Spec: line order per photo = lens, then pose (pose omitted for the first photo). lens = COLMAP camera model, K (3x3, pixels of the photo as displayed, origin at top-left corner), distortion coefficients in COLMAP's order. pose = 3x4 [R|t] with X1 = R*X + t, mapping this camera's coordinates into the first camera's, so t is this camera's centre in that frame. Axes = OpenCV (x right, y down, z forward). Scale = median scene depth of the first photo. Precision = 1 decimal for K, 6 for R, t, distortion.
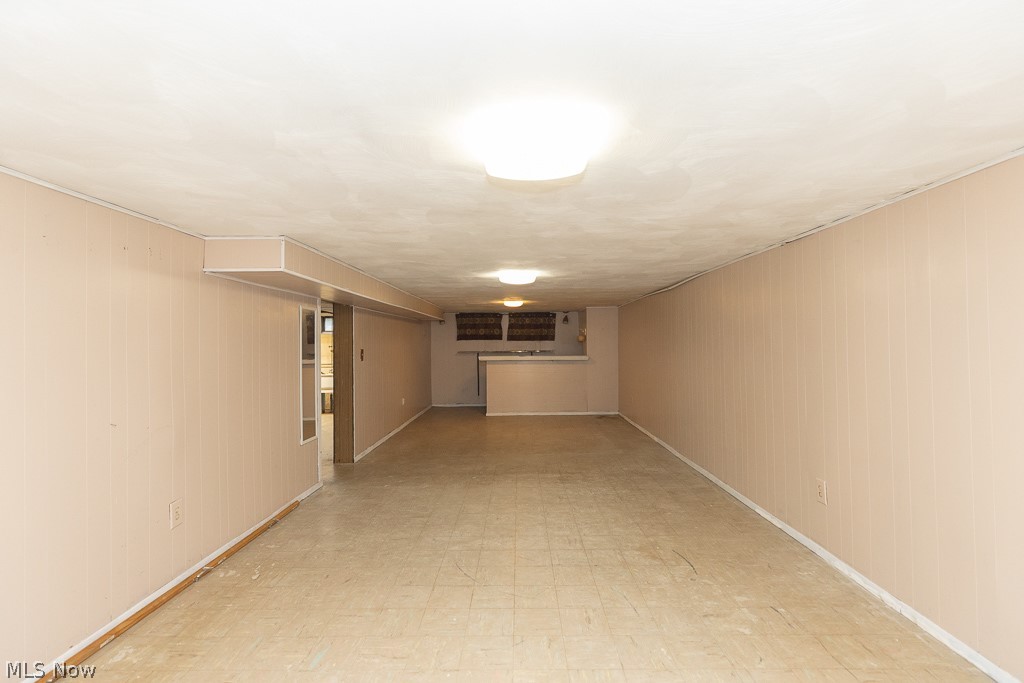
lens RADIAL K [[461.0, 0, 503.3], [0, 461.0, 339.4], [0, 0, 1]] dist [0.005951, -0.000356]
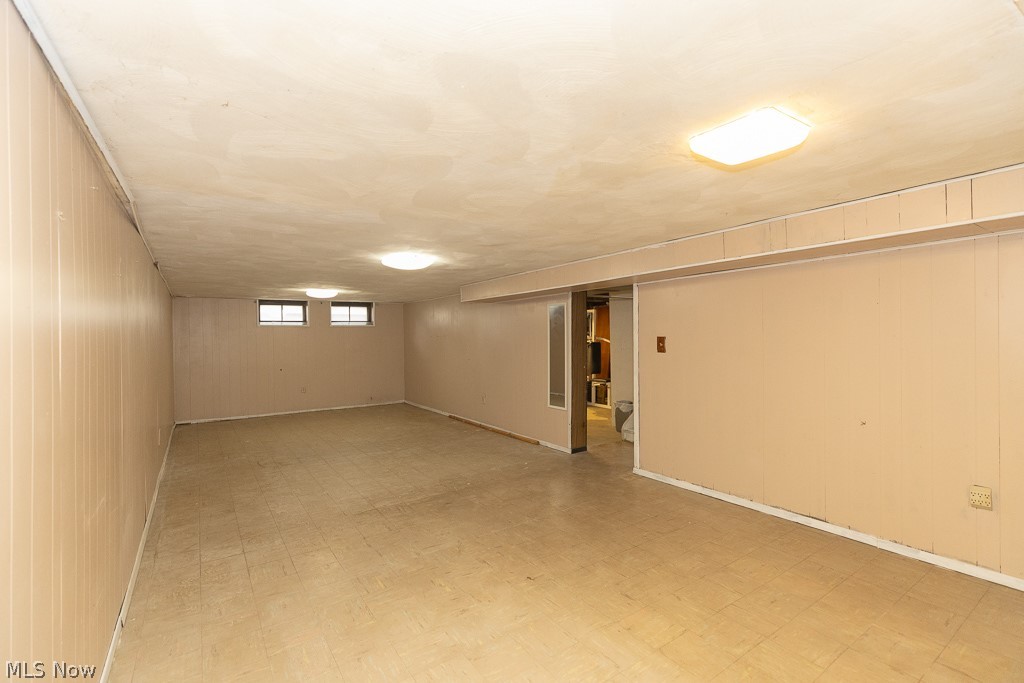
lens RADIAL K [[461.0, 0, 509.6], [0, 461.0, 336.9], [0, 0, 1]] dist [0.005951, -0.000356]
pose [[-0.803433, 0.022013, -0.594988, 0.426401], [0.029247, 0.999569, -0.002511, 0.022416], [0.594676, -0.019418, -0.803731, 1.900464]]
